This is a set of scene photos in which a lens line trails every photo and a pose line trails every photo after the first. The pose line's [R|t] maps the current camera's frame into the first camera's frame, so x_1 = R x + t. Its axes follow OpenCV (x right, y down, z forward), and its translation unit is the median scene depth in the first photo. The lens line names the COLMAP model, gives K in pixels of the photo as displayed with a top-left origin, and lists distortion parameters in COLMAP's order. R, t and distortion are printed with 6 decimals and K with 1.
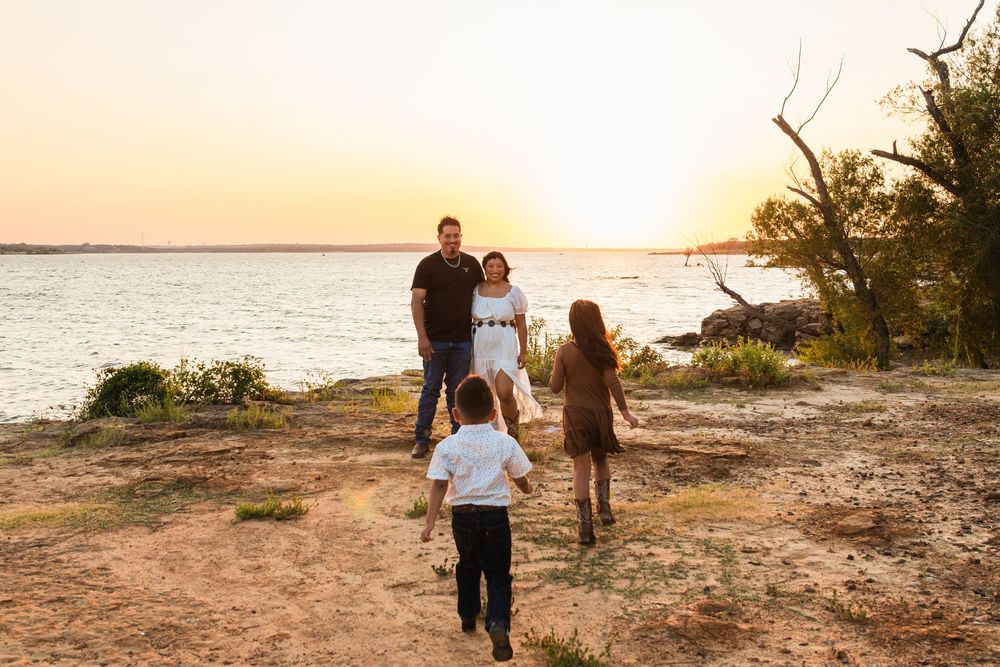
lens RADIAL K [[1170.9, 0, 500.0], [0, 1170.9, 333.5], [0, 0, 1]] dist [-0.015349, 0.011342]
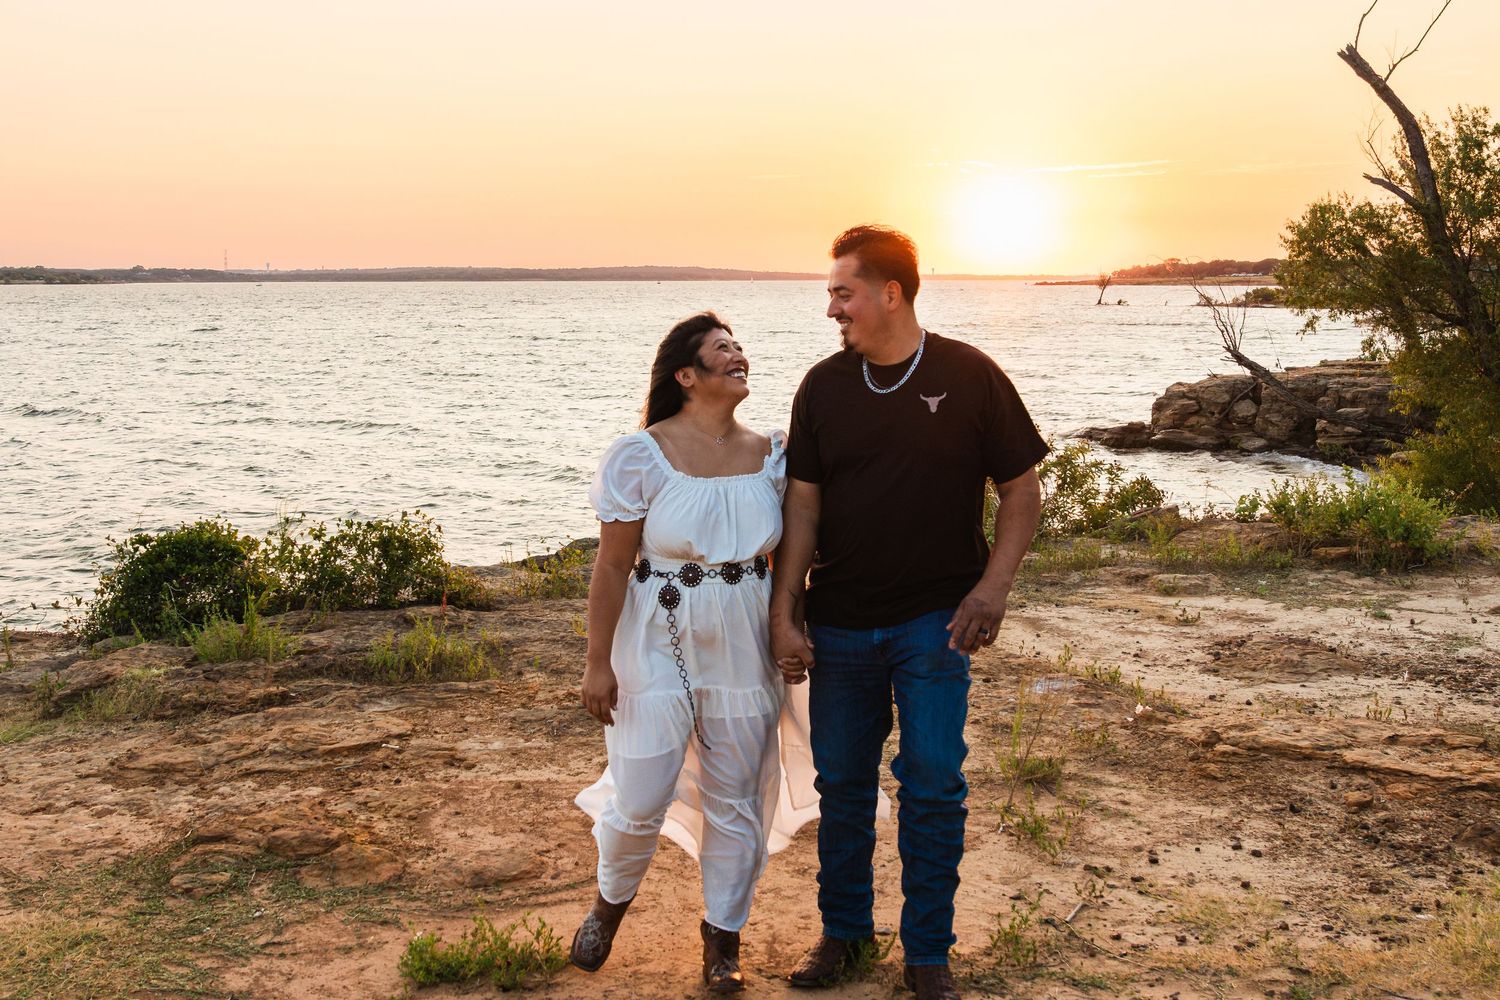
lens RADIAL K [[1838.0, 0, 706.8], [0, 1838.0, 498.6], [0, 0, 1]] dist [-0.025181, 0.028366]
pose [[0.999109, 0.005625, -0.041827, -0.062033], [-0.003533, 0.998747, 0.049920, -0.032044], [0.042055, -0.049728, 0.997877, 0.245483]]
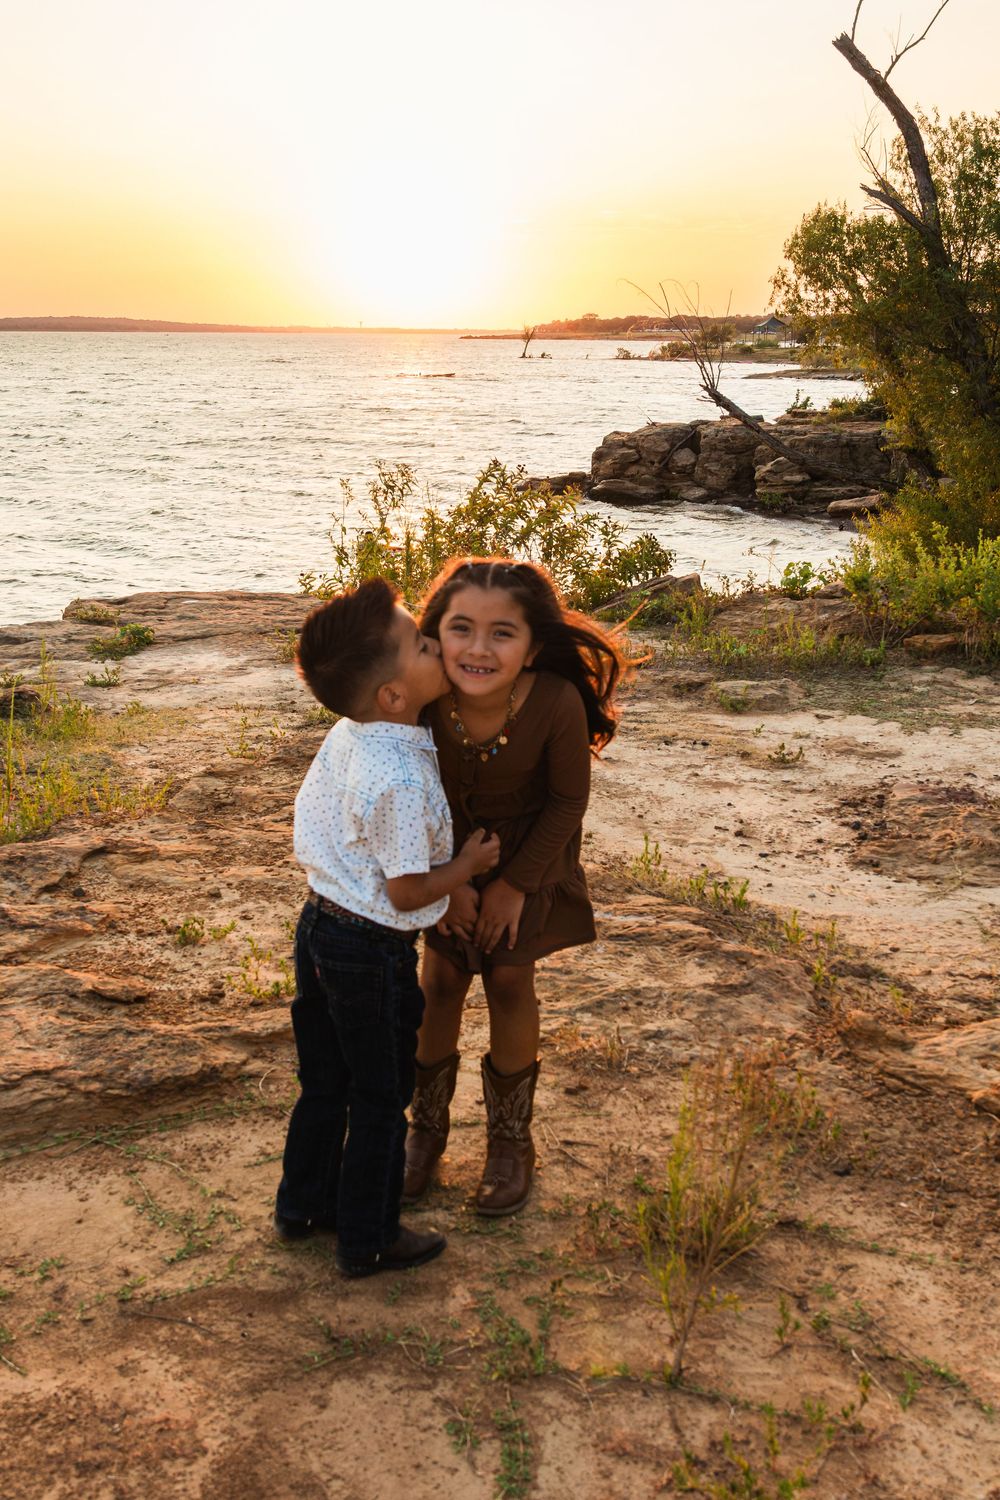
lens RADIAL K [[1723.8, 0, 500.0], [0, 1723.8, 750.0], [0, 0, 1]] dist [-0.023644, 0.019969]
pose [[0.987364, -0.026498, 0.156238, -0.047811], [0.000217, 0.986146, 0.165879, -0.027141], [-0.158469, -0.163749, 0.973691, 0.620765]]
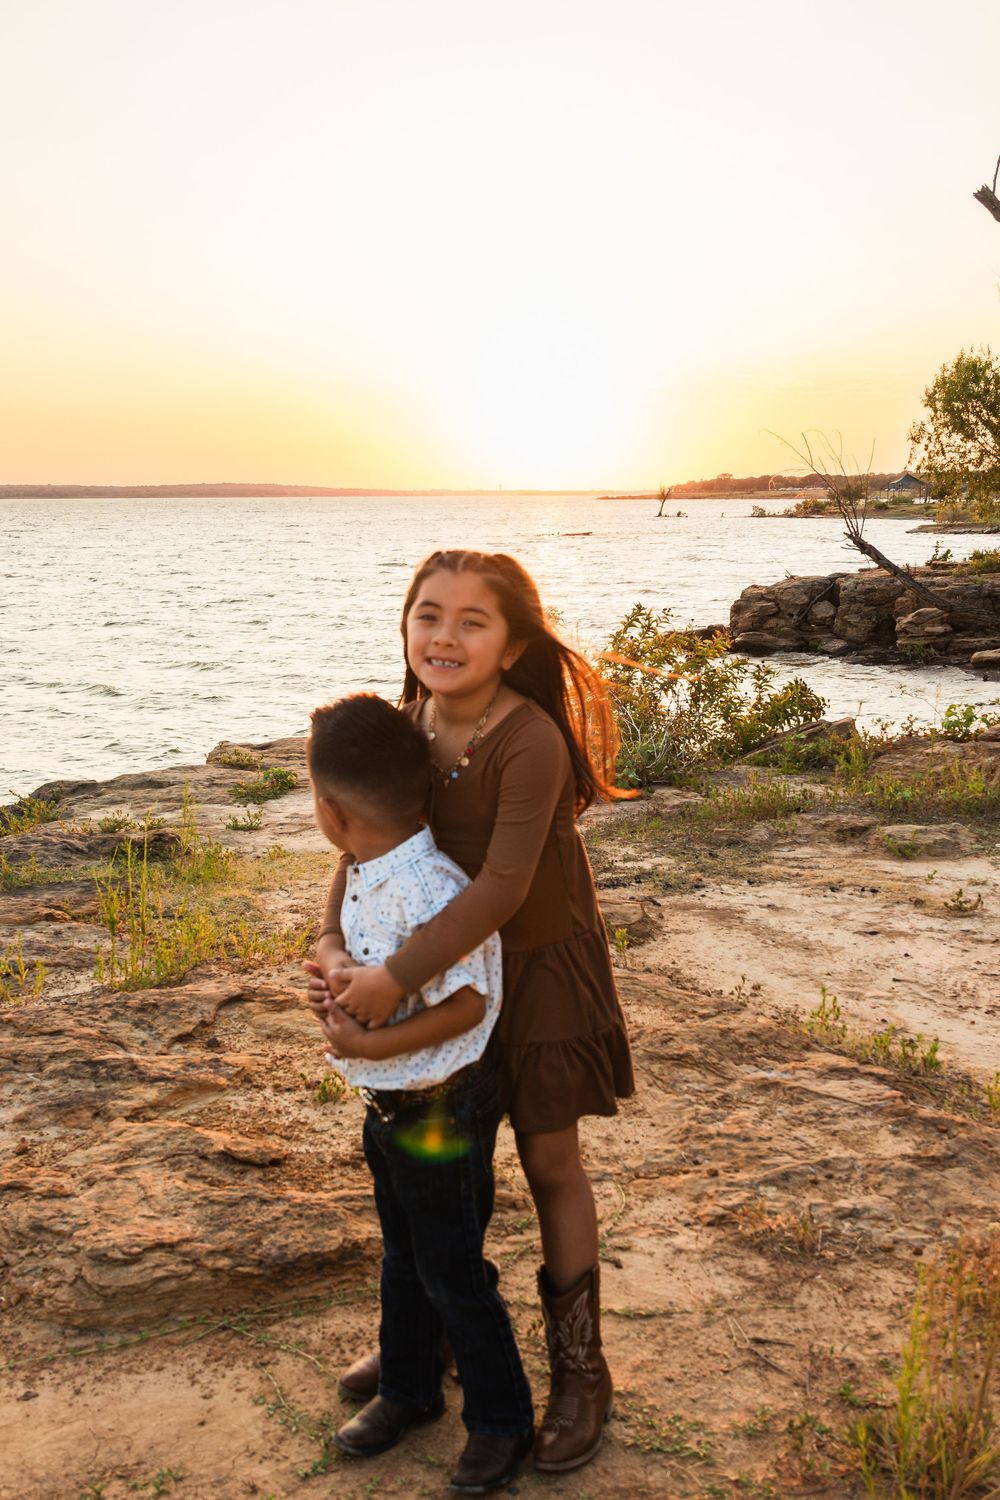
lens RADIAL K [[1706.4, 0, 500.0], [0, 1706.4, 750.0], [0, 0, 1]] dist [-0.023208, 0.021941]
pose [[0.996758, -0.014001, 0.079224, -0.049256], [0.007927, 0.997040, 0.076470, -0.018872], [-0.080060, -0.075594, 0.993919, 0.654375]]
